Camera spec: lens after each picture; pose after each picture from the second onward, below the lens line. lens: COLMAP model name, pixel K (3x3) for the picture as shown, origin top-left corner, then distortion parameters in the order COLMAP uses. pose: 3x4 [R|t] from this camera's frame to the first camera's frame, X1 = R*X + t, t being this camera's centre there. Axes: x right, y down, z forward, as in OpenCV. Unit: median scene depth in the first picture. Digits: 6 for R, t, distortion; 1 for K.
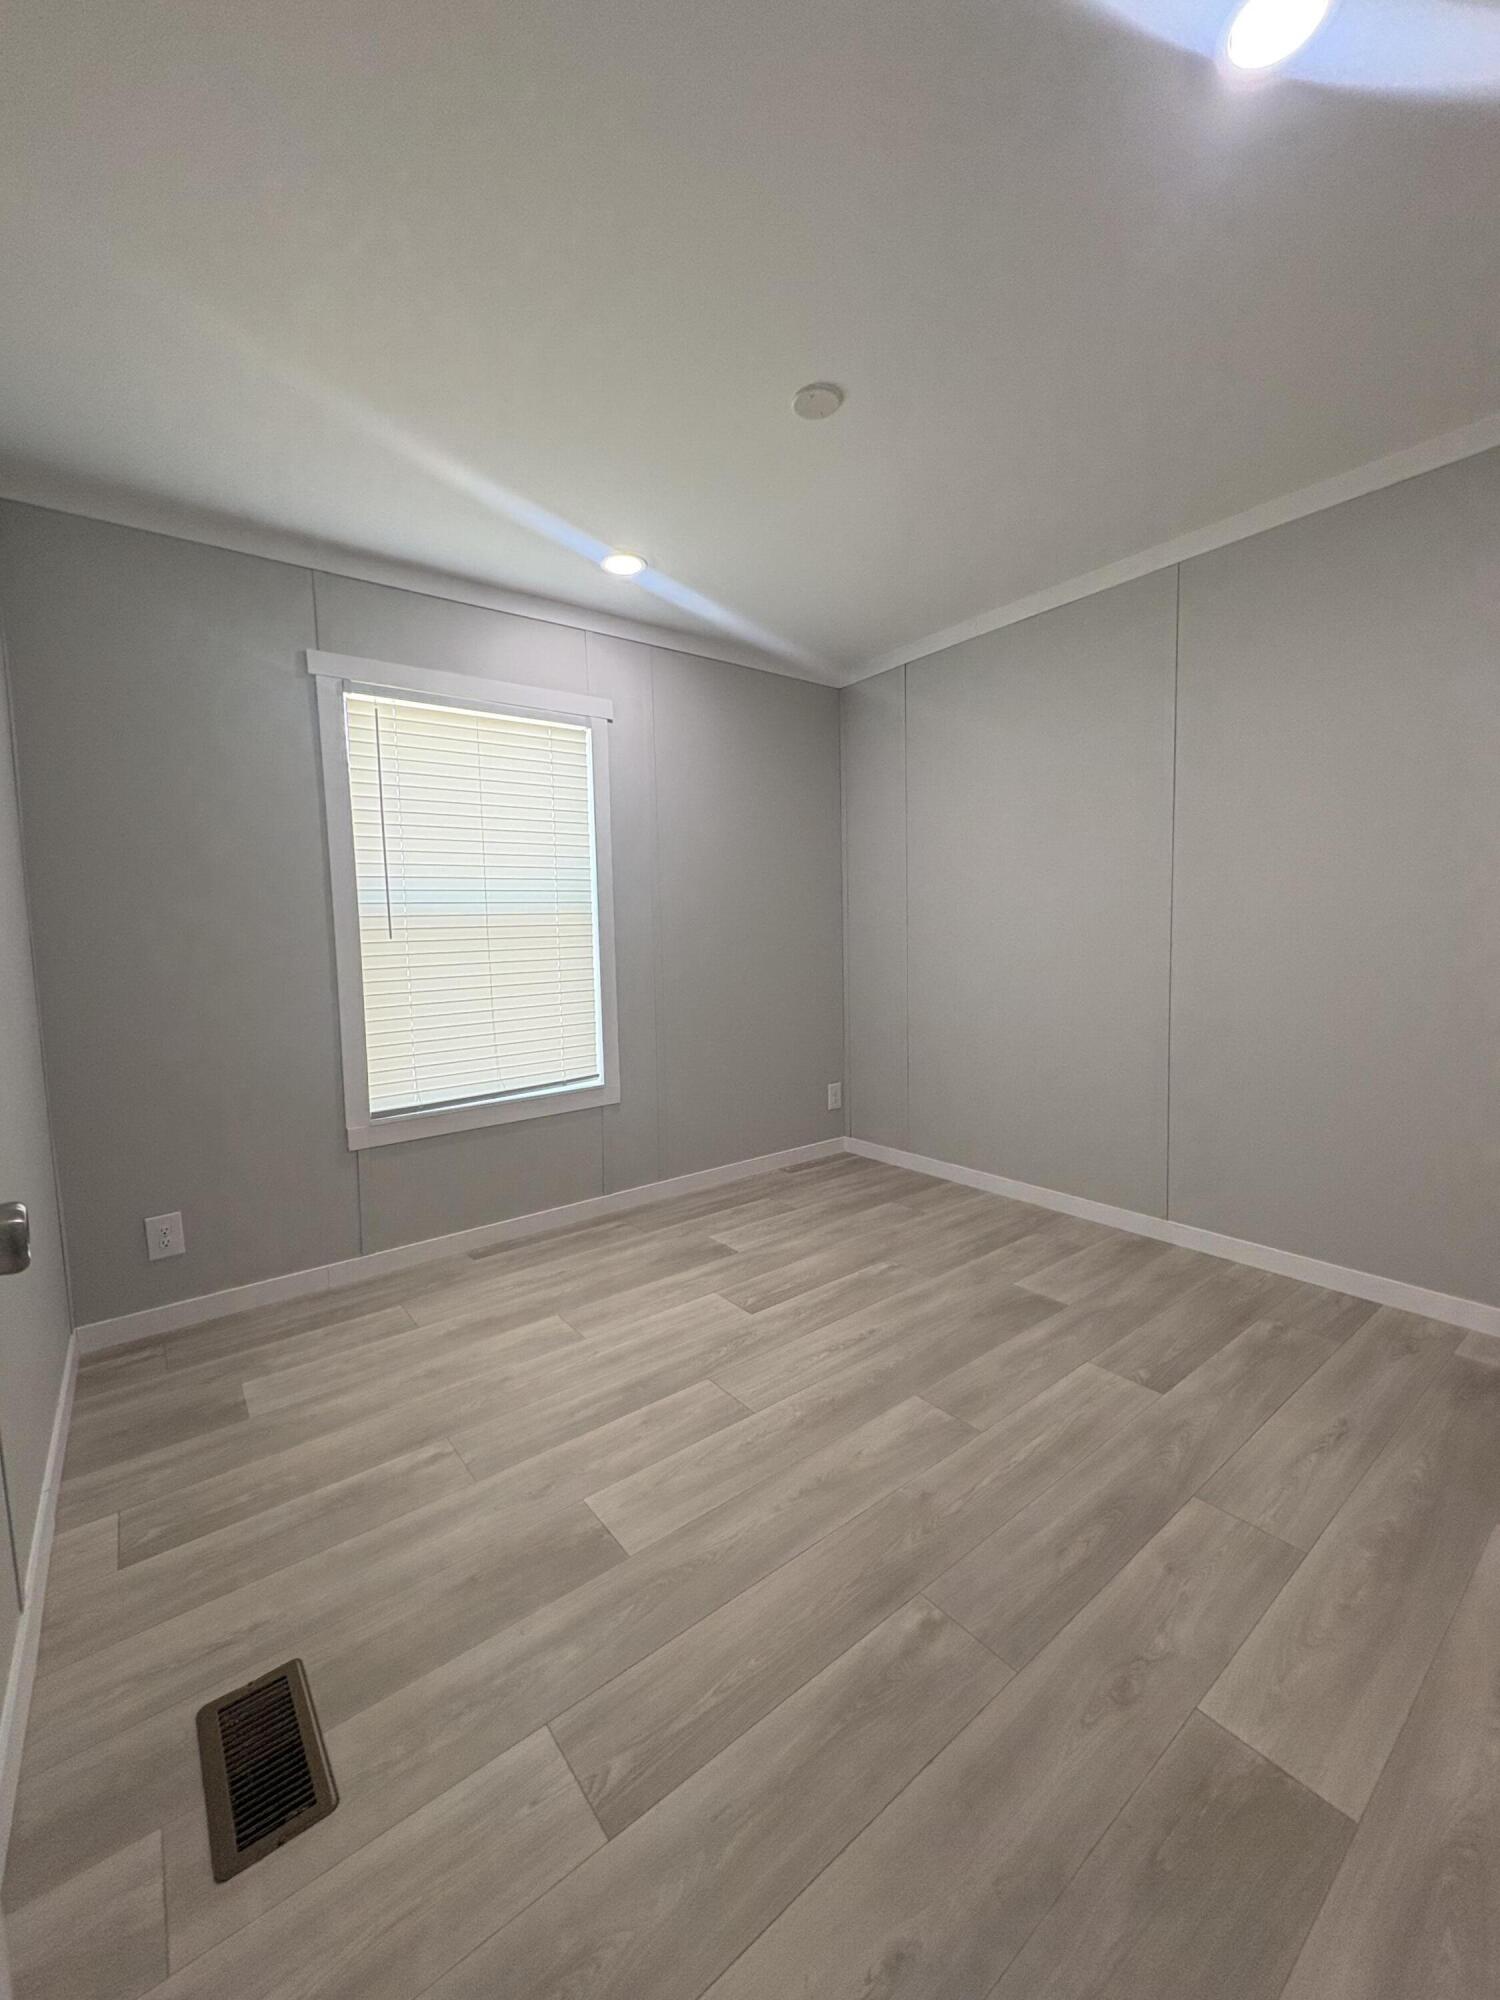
lens RADIAL K [[788.2, 0, 747.0], [0, 788.2, 996.9], [0, 0, 1]] dist [0.001116, 0.000263]
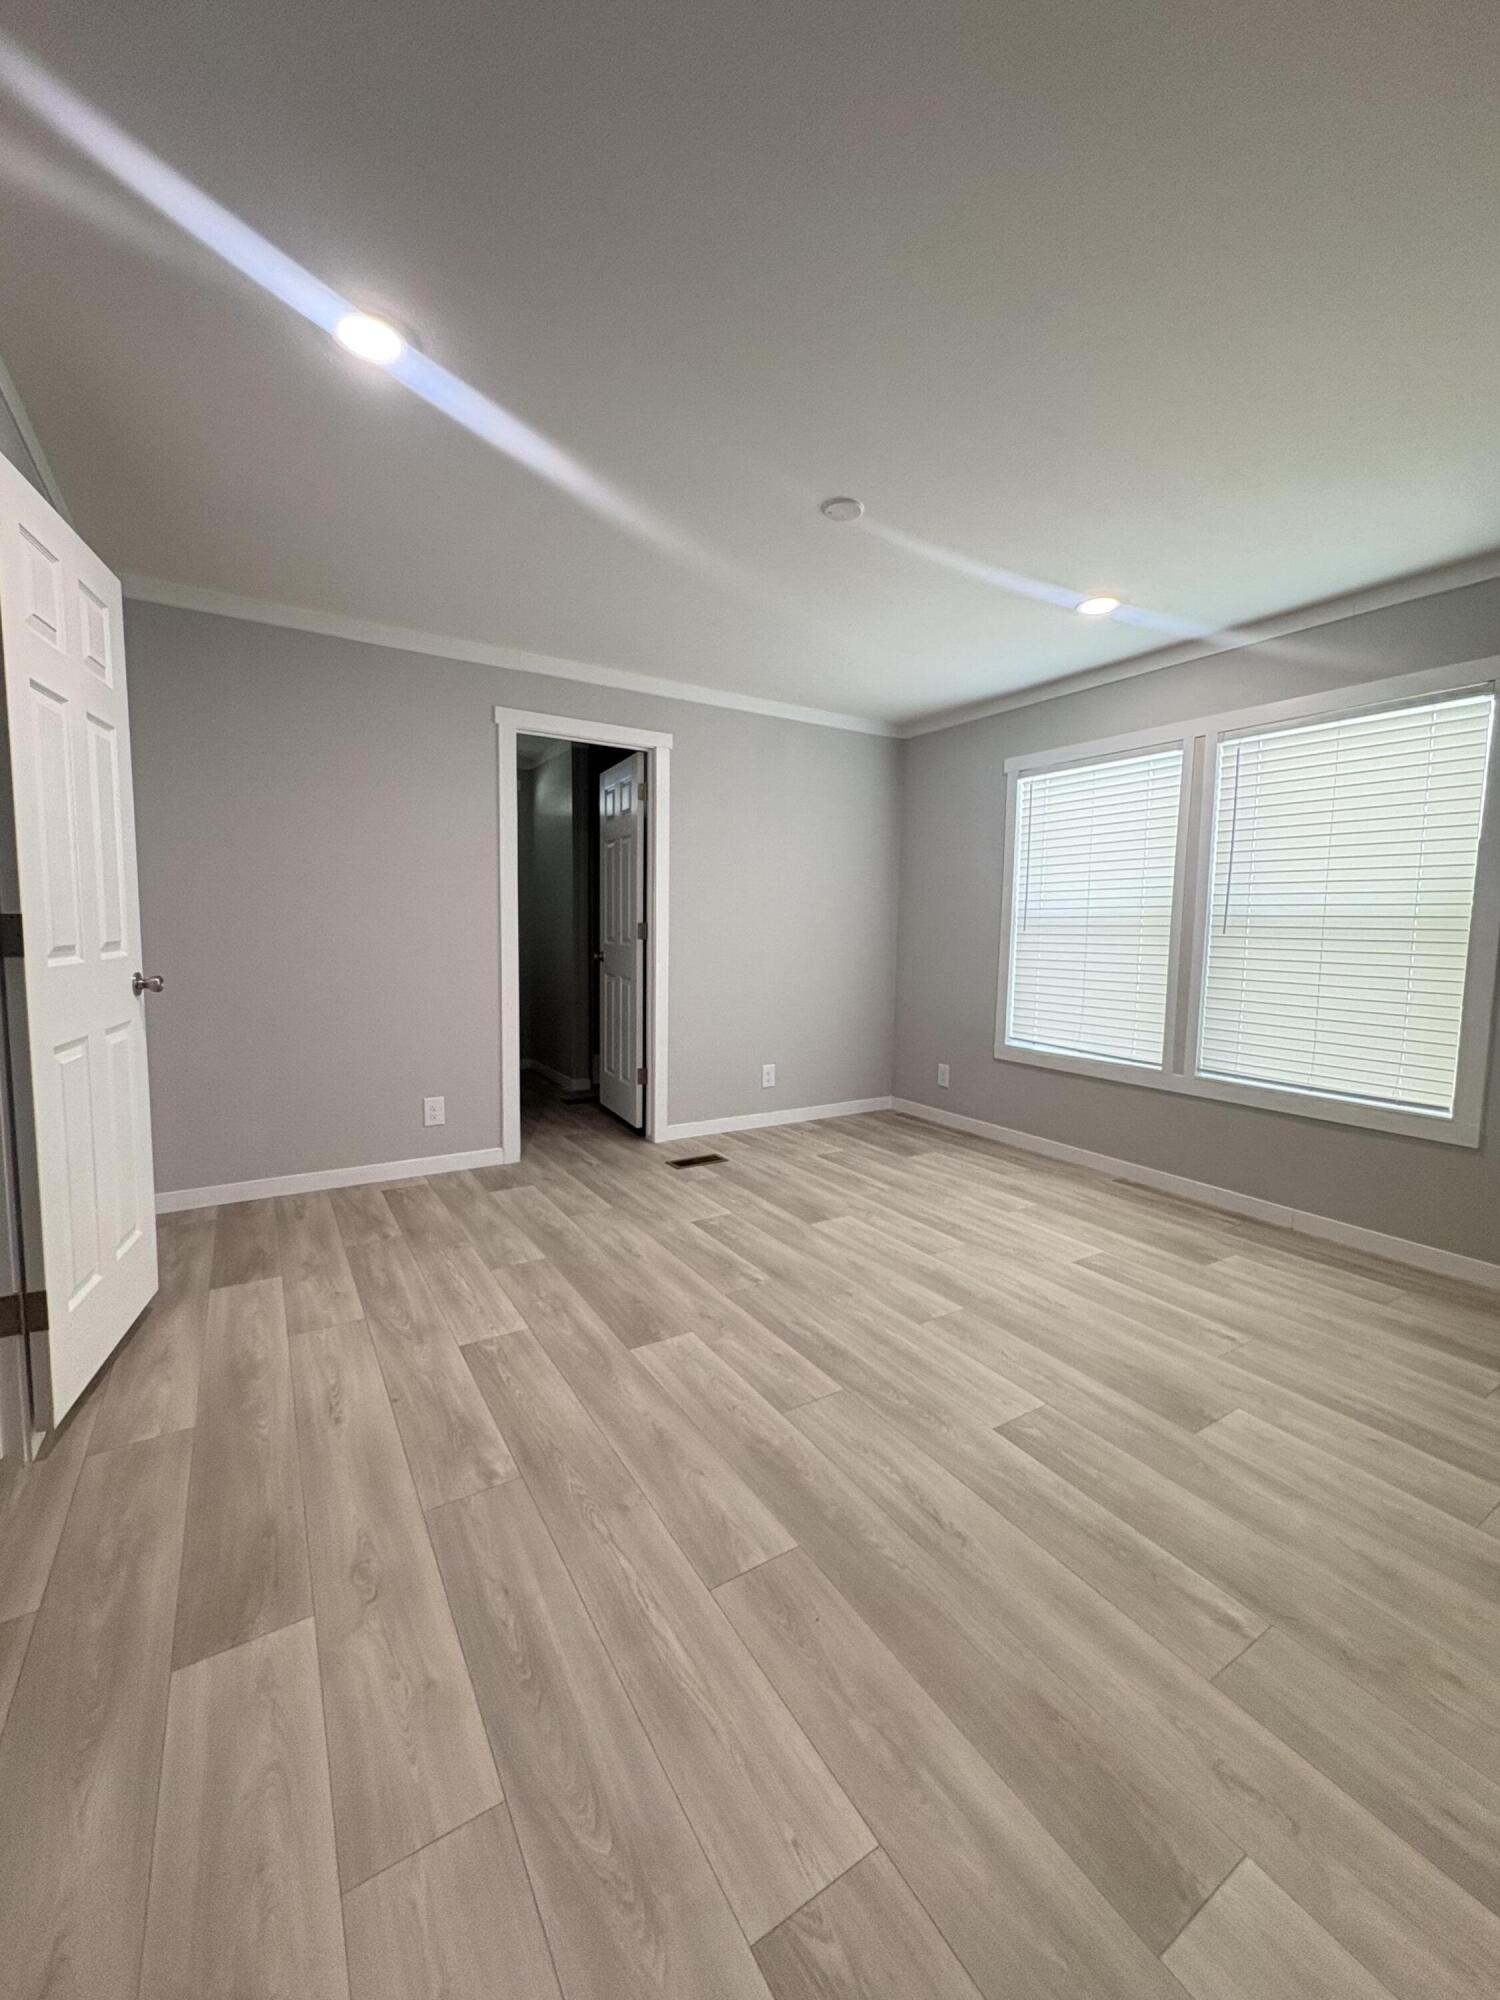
lens RADIAL K [[791.9, 0, 746.9], [0, 791.9, 993.9], [0, 0, 1]] dist [0.003581, 0.000450]
pose [[-0.095433, 0.114615, -0.988815, 0.918927], [-0.098735, 0.987361, 0.123976, -0.108701], [0.990527, 0.109462, -0.082911, 0.965521]]
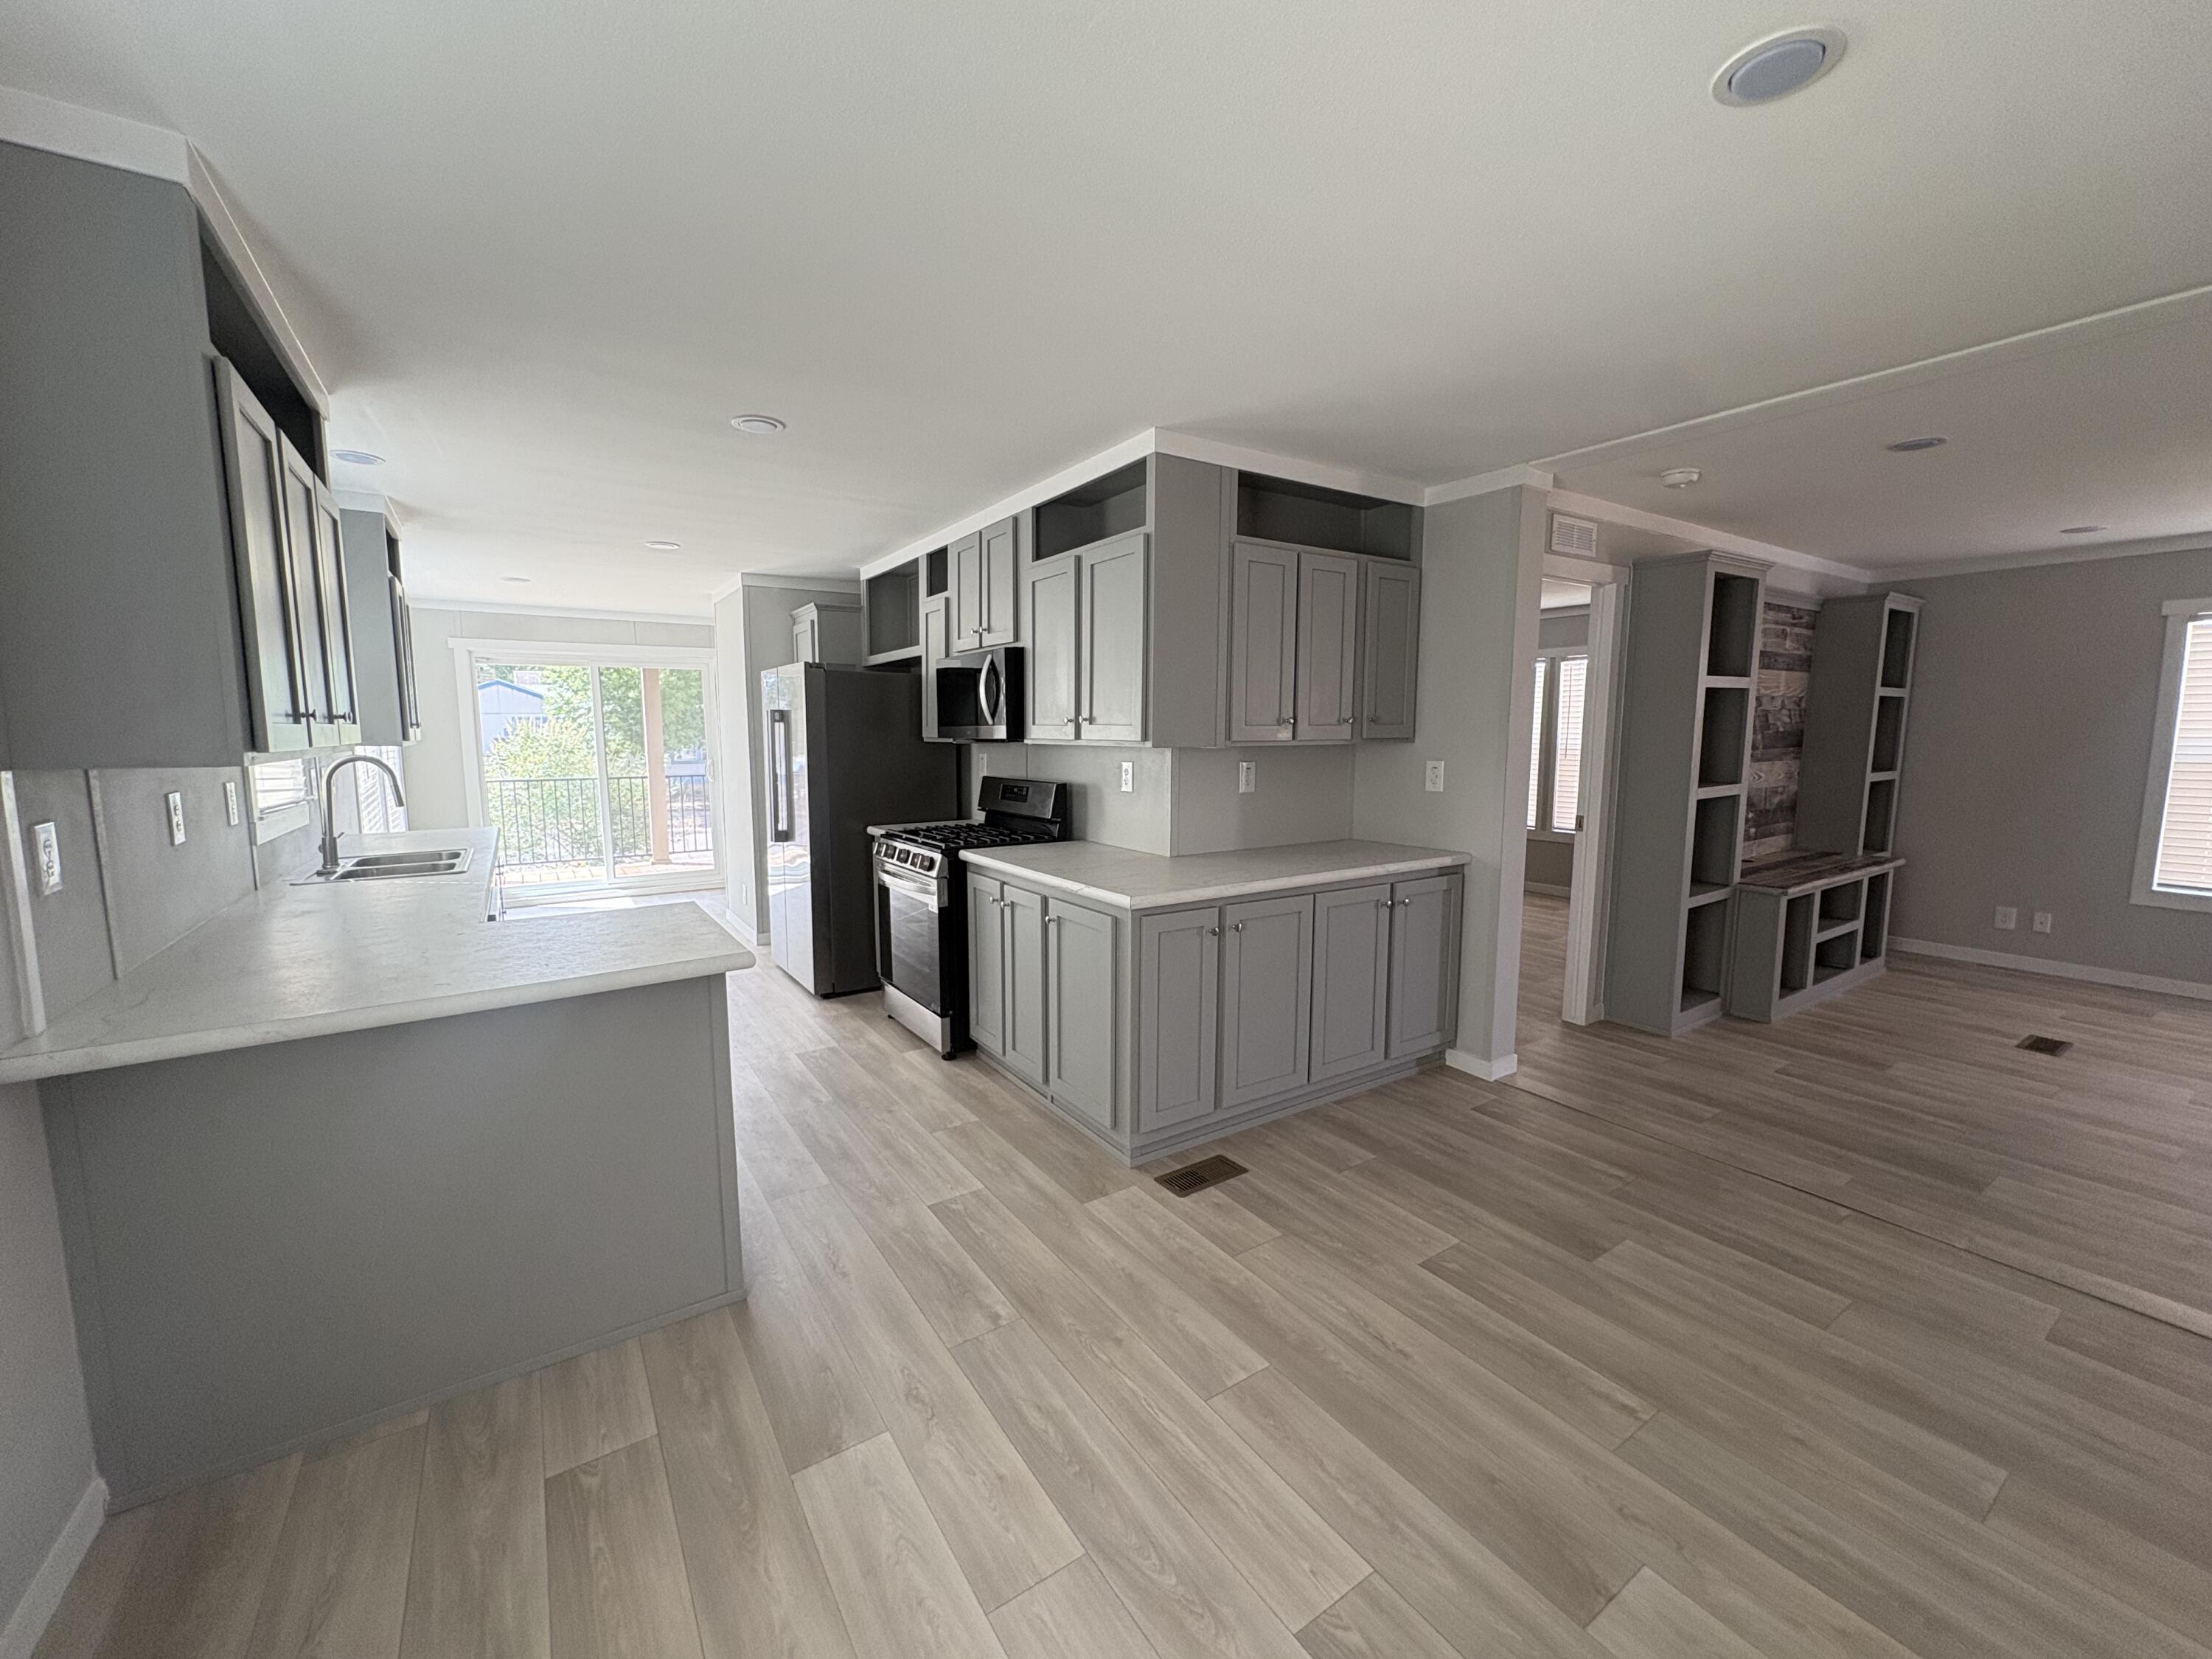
lens RADIAL K [[871.7, 0, 1099.7], [0, 871.7, 825.8], [0, 0, 1]] dist [0.001116, 0.000263]
pose [[-0.067317, 0.140863, -0.987738, 1.139997], [-0.084017, 0.985667, 0.146294, -0.238415], [0.994188, 0.092835, -0.054517, 0.810096]]
